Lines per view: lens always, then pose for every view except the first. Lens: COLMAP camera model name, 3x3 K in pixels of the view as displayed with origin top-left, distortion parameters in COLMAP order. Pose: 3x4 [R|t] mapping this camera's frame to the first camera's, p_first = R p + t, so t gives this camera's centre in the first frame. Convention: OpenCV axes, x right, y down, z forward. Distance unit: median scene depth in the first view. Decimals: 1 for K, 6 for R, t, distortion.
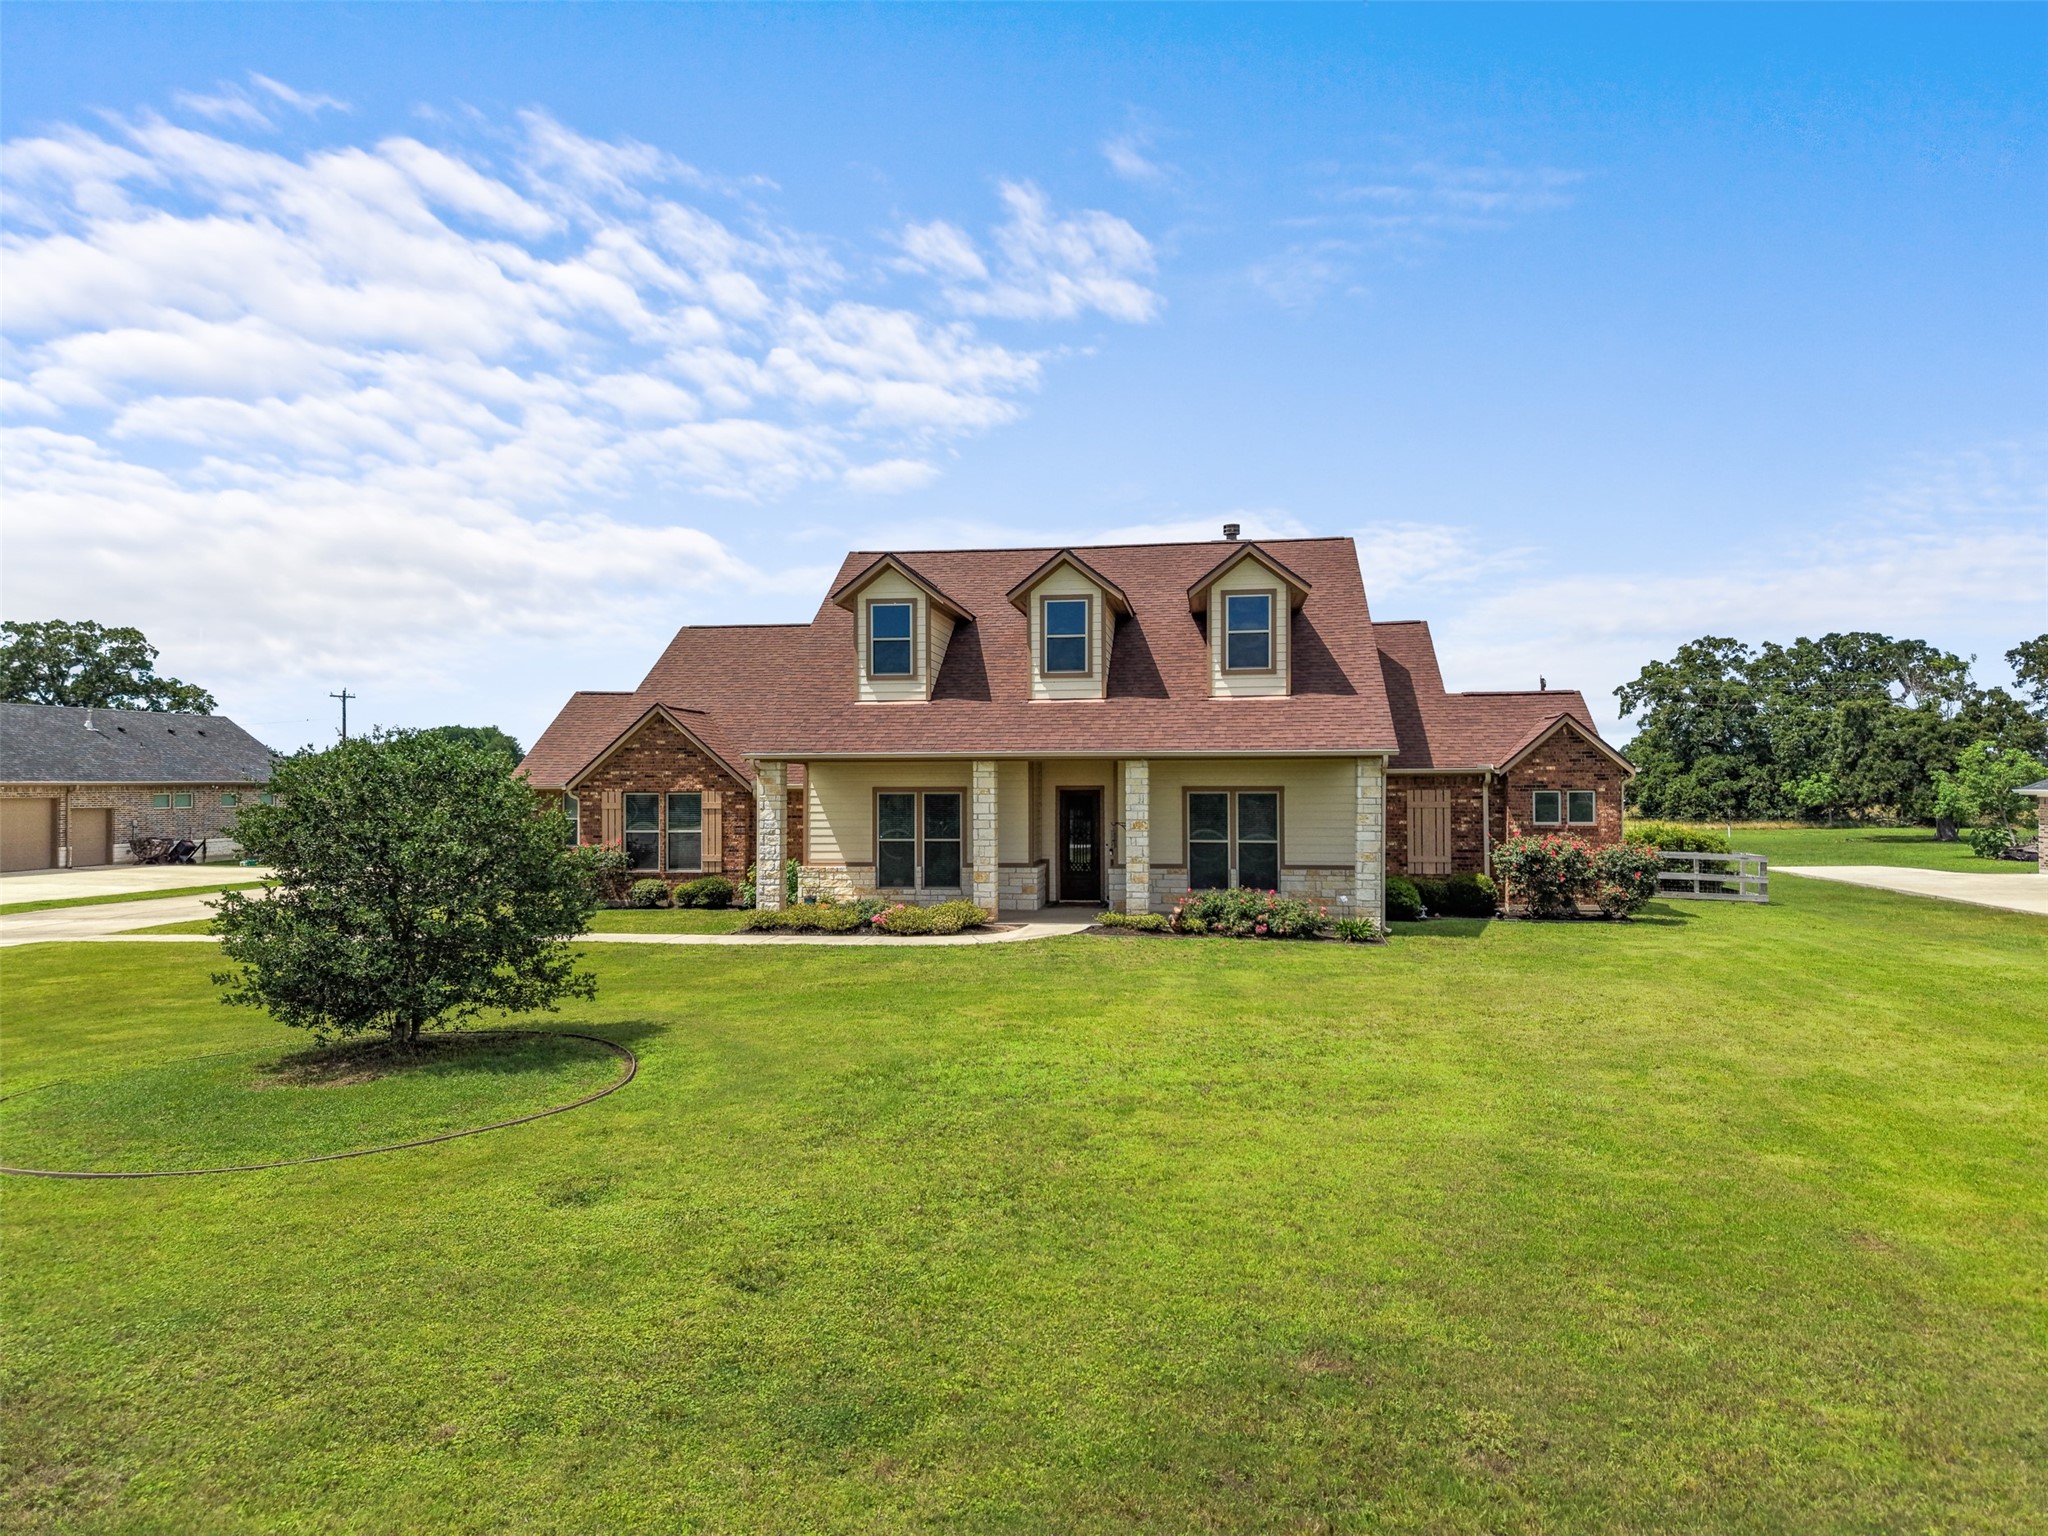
lens RADIAL K [[1367.1, 0, 1023.7], [0, 1367.1, 773.5], [0, 0, 1]] dist [0.034050, -0.032772]
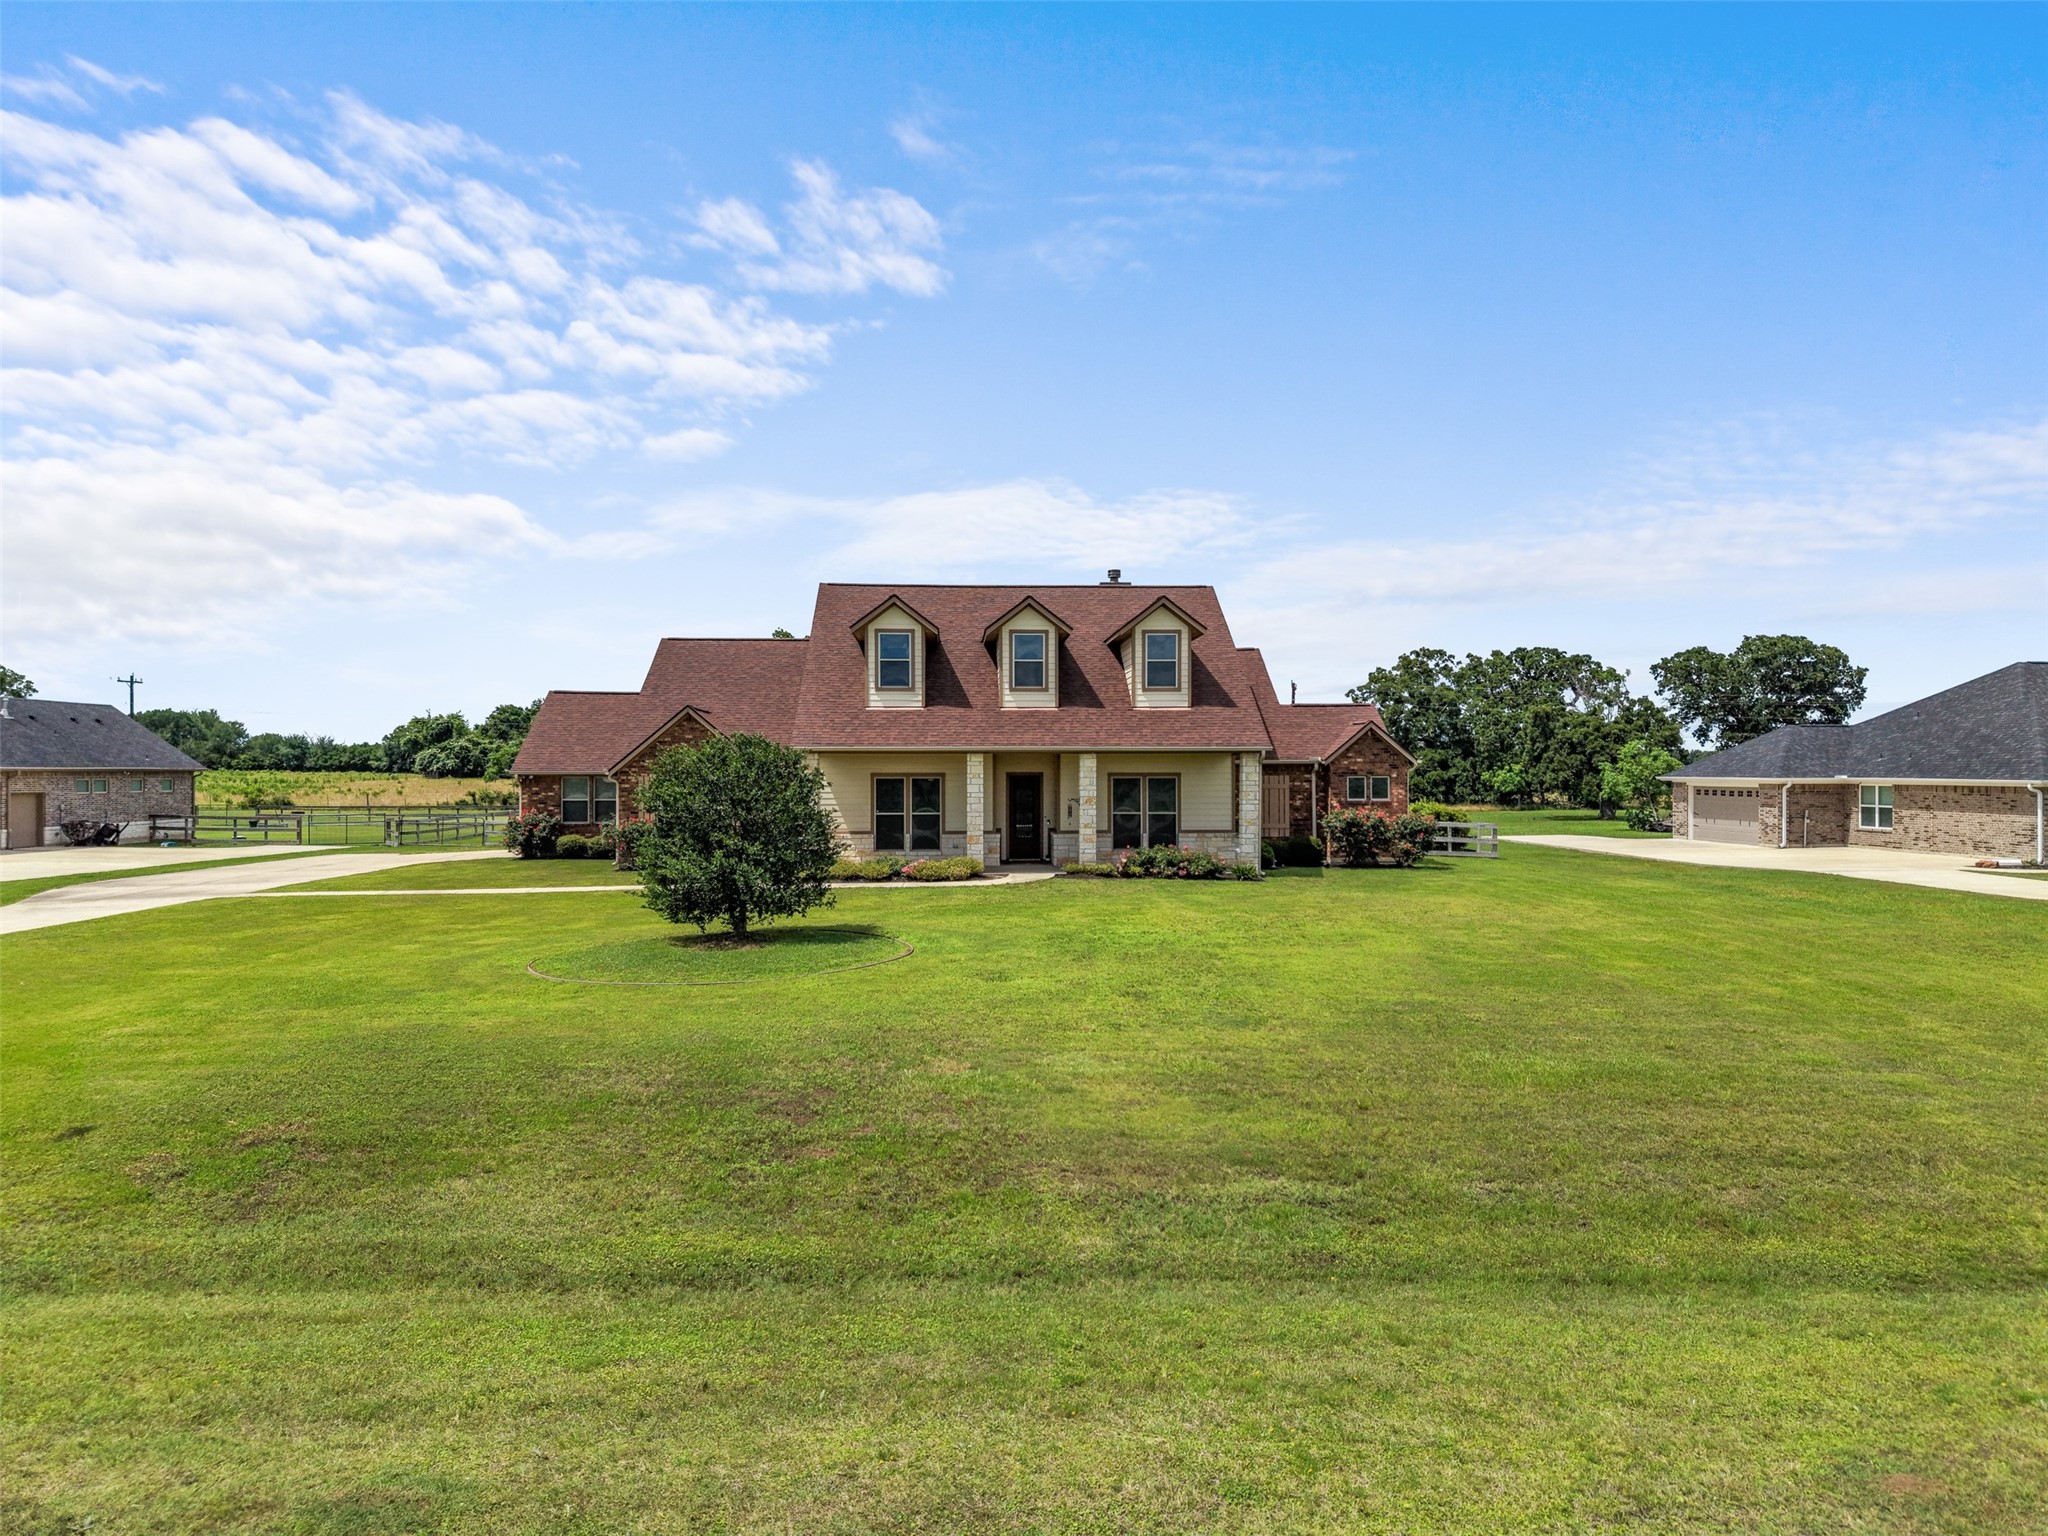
lens RADIAL K [[1363.5, 0, 1024.2], [0, 1363.5, 773.1], [0, 0, 1]] dist [0.054900, -0.067405]
pose [[0.981498, 0.001775, 0.191464, -0.211392], [-0.003144, 0.999972, 0.006849, 0.000902], [-0.191446, -0.007324, 0.981476, -0.290246]]
